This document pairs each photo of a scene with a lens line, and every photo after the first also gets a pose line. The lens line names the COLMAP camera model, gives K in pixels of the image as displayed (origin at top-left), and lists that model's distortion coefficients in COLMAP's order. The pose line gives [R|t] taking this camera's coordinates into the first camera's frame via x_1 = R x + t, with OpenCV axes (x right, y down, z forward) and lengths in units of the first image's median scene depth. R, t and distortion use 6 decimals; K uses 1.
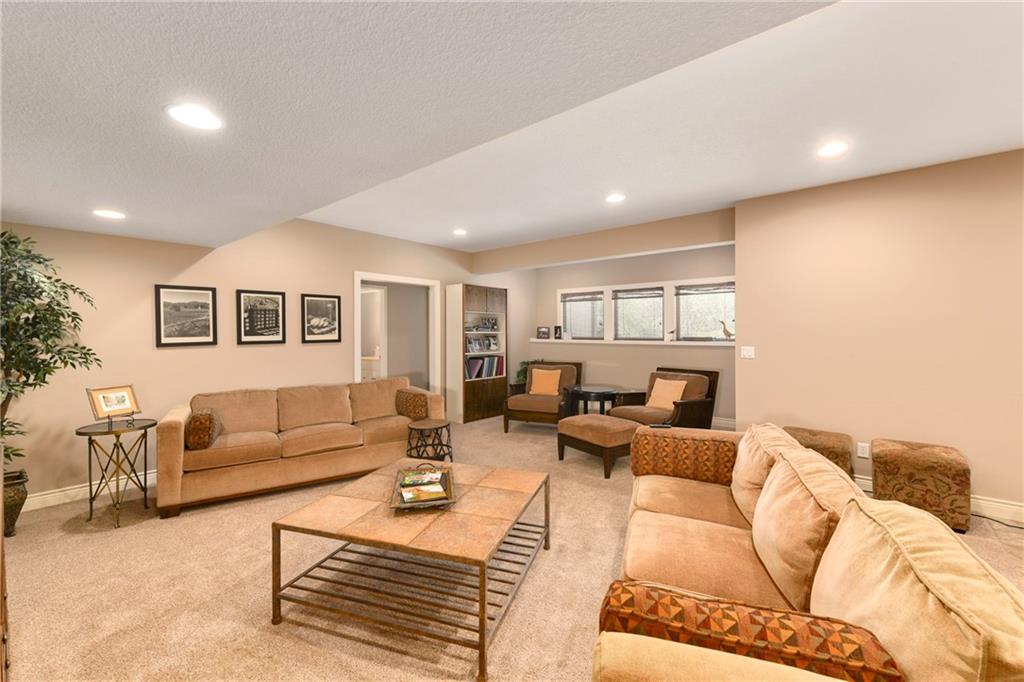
lens RADIAL K [[410.1, 0, 512.0], [0, 410.1, 341.0], [0, 0, 1]] dist [-0.000193, 0.000027]
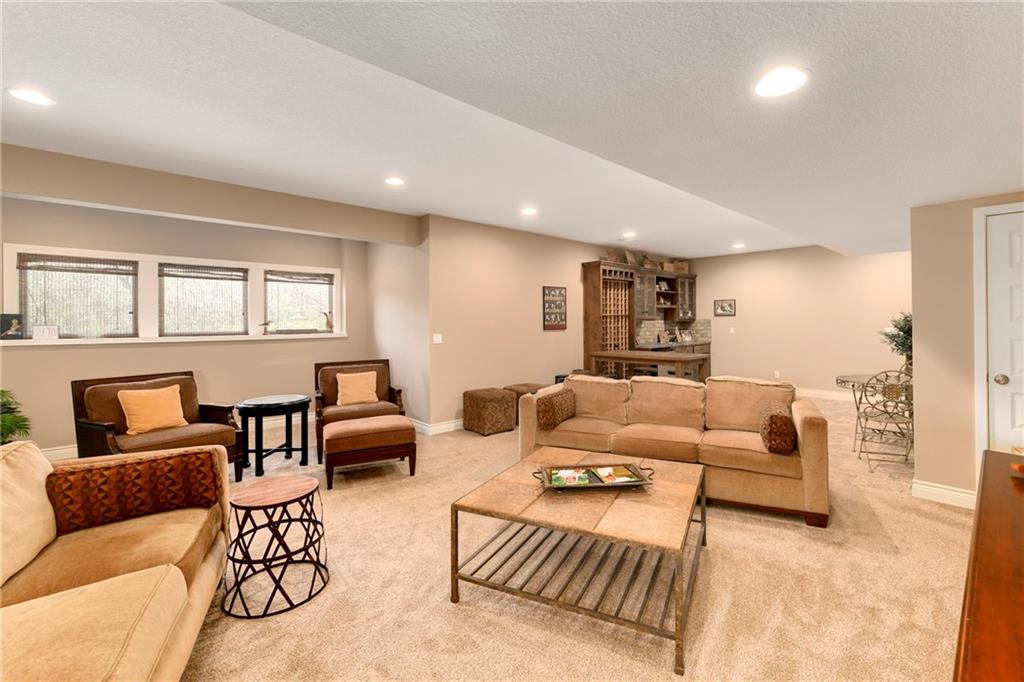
lens RADIAL K [[428.2, 0, 539.1], [0, 428.2, 321.8], [0, 0, 1]] dist [-0.001934, -0.000221]
pose [[0.092556, 0.002605, 0.995704, -0.507922], [0.032057, 0.999470, -0.005594, -0.004417], [-0.995191, 0.032438, 0.092423, 0.420227]]
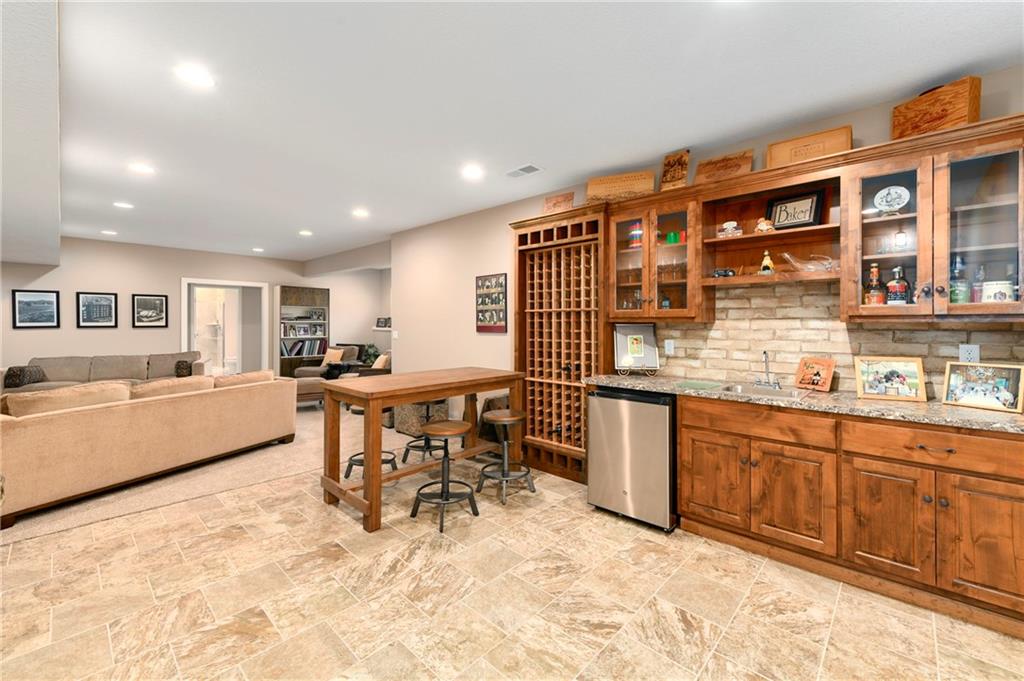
lens RADIAL K [[425.8, 0, 526.4], [0, 425.8, 324.7], [0, 0, 1]] dist [0.008065, -0.000524]
pose [[0.999597, 0.005875, -0.027782, 0.915991], [-0.006404, 0.999799, -0.019004, 0.014211], [0.027665, 0.019174, 0.999433, -0.480635]]
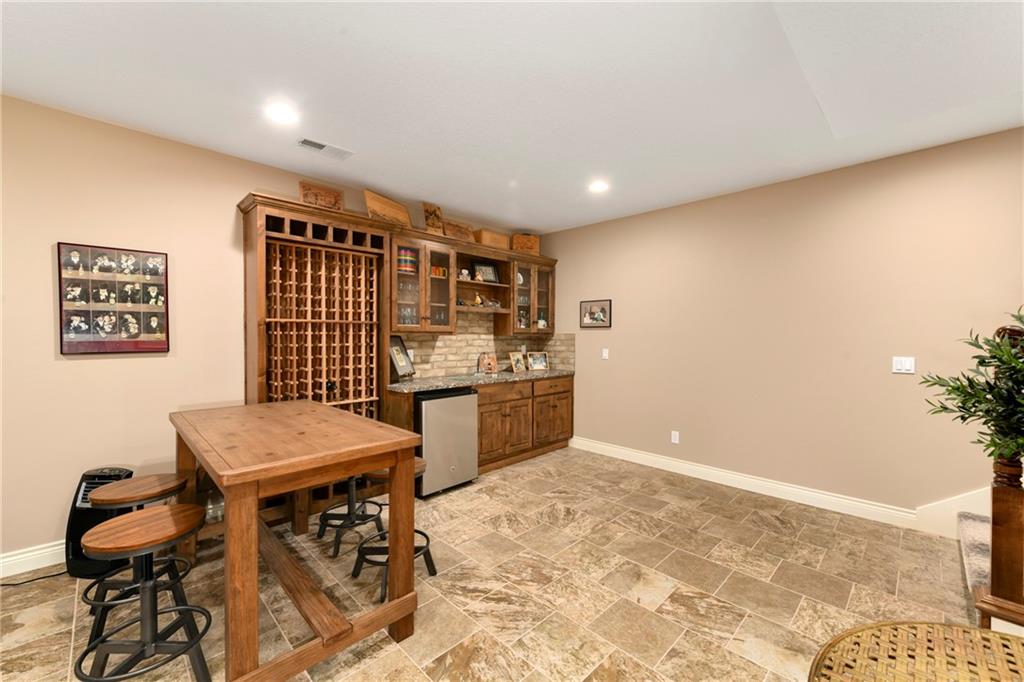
lens RADIAL K [[410.1, 0, 512.0], [0, 410.1, 341.0], [0, 0, 1]] dist [-0.000193, 0.000027]
pose [[0.068609, -0.007512, 0.997615, 0.322693], [0.020638, 0.999768, 0.006109, 0.006050], [-0.997430, 0.020169, 0.068748, -0.042285]]
